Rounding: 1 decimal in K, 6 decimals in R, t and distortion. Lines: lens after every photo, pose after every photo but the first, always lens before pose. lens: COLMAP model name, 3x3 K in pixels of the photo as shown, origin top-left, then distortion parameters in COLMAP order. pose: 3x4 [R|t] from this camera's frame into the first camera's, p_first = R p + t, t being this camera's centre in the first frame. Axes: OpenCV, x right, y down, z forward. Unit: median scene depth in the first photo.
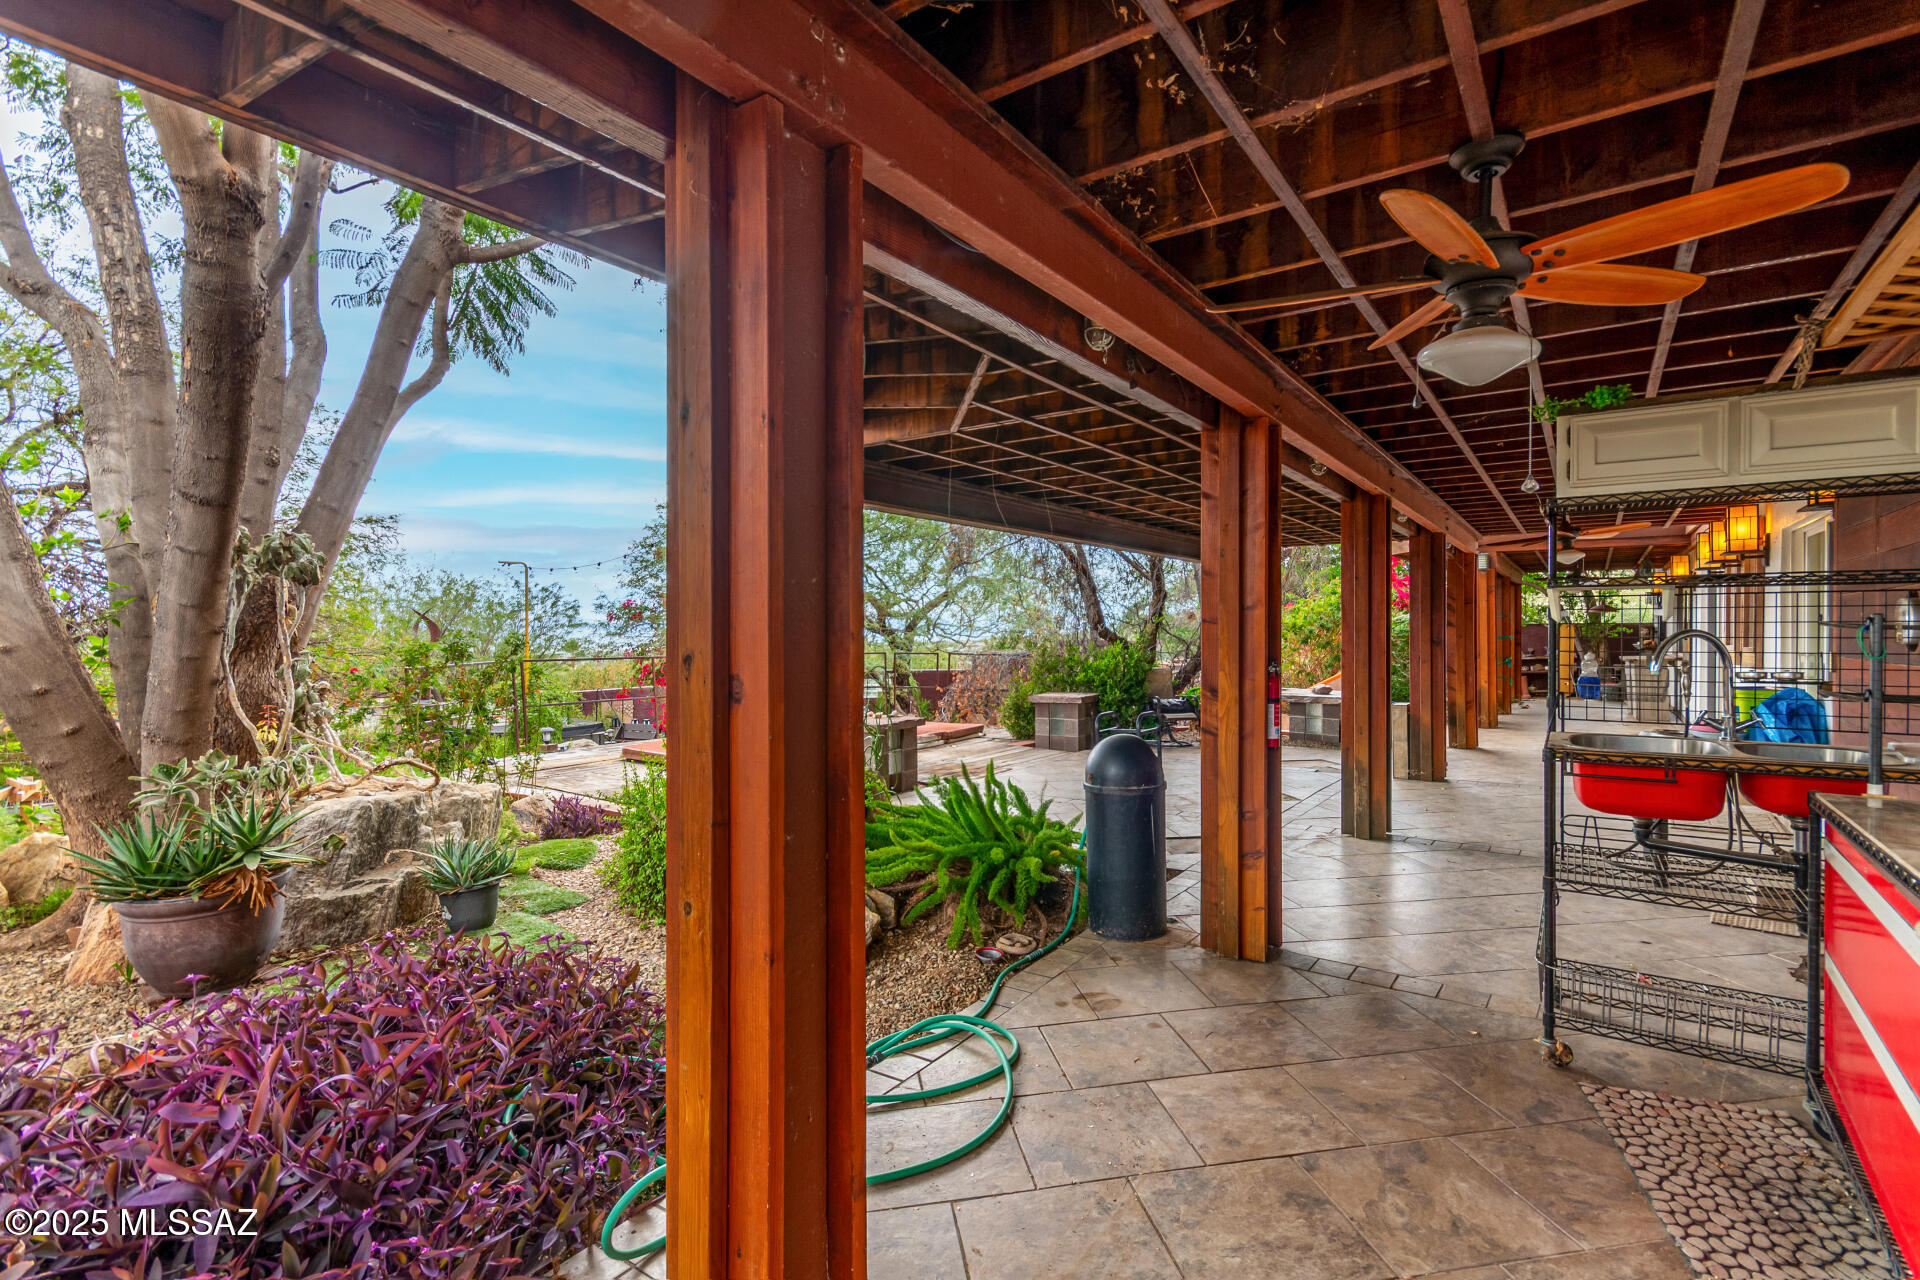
lens RADIAL K [[889.3, 0, 960.0], [0, 889.3, 640.0], [0, 0, 1]] dist [-0.001347, -0.000419]
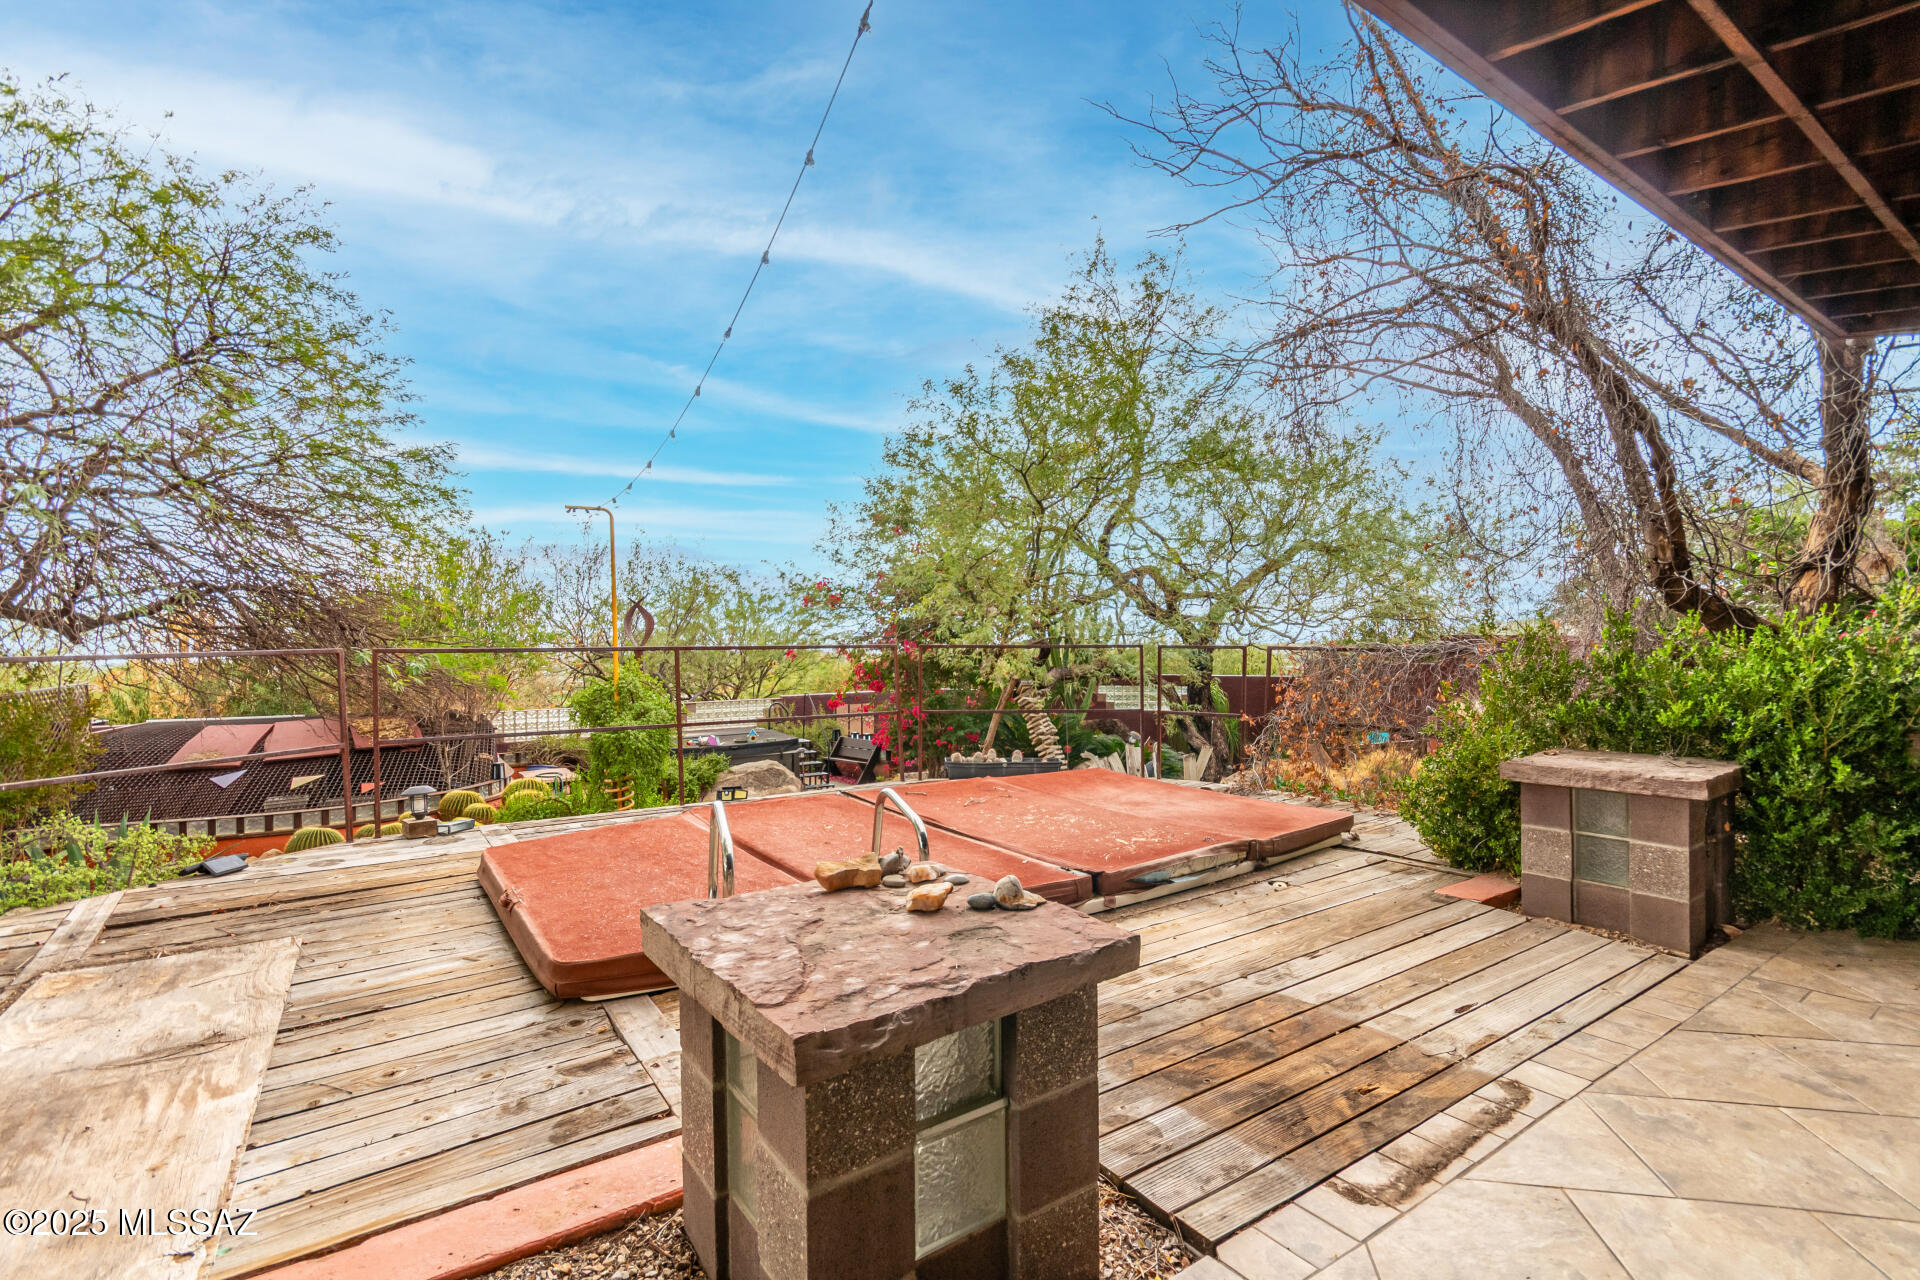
lens RADIAL K [[889.3, 0, 960.0], [0, 889.3, 640.0], [0, 0, 1]] dist [-0.001347, -0.000419]
pose [[0.939987, 0.002599, -0.341201, -0.005191], [-0.003587, 0.999991, -0.002265, 0.012224], [0.341192, 0.003353, 0.939988, 0.481156]]
